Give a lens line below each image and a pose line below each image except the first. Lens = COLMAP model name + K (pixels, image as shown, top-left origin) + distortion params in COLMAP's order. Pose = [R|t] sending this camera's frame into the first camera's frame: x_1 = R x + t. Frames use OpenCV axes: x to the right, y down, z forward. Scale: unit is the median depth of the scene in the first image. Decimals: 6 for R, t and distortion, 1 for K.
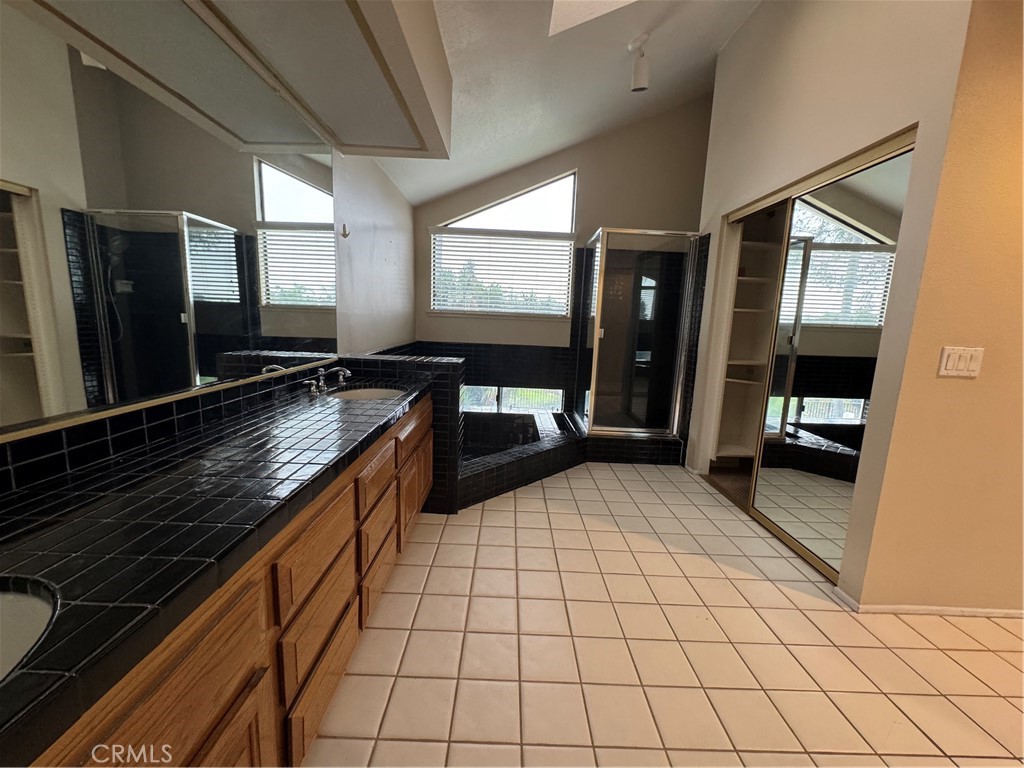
lens RADIAL K [[409.8, 0, 512.1], [0, 409.8, 380.9], [0, 0, 1]] dist [-0.000201, -0.000070]
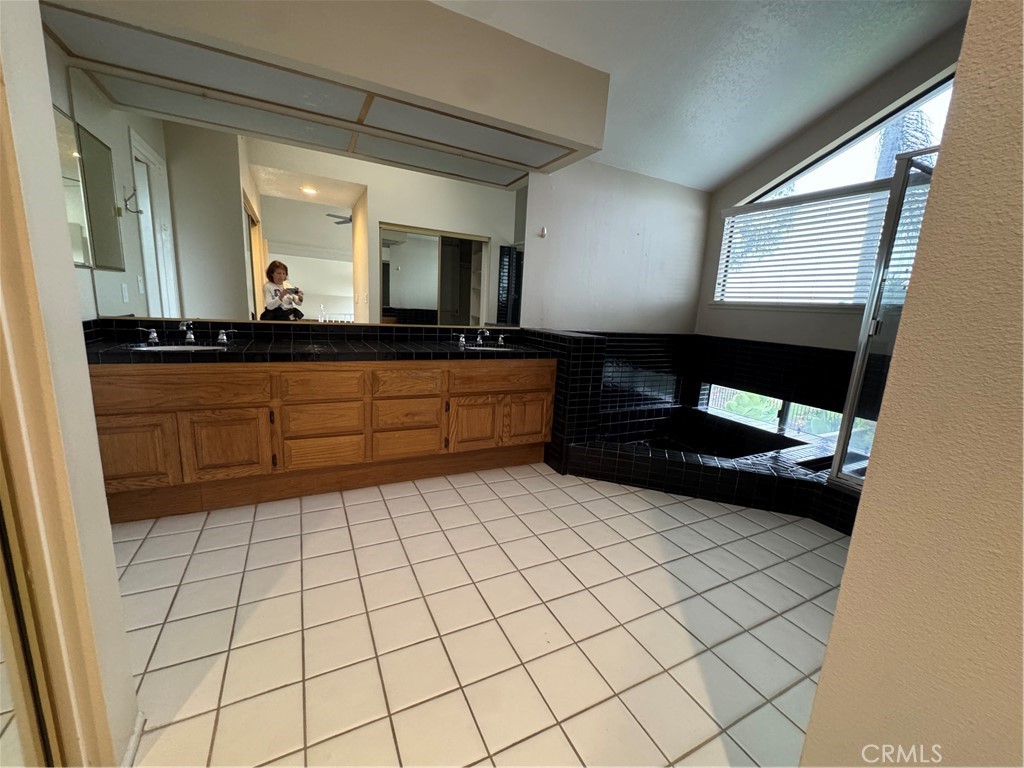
lens RADIAL K [[409.8, 0, 512.8], [0, 409.8, 385.6], [0, 0, 1]] dist [-0.000201, -0.000070]
pose [[0.447778, 0.158897, -0.879913, 0.596738], [-0.171569, 0.981066, 0.089853, 0.008978], [0.877530, 0.110732, 0.466562, 0.273895]]
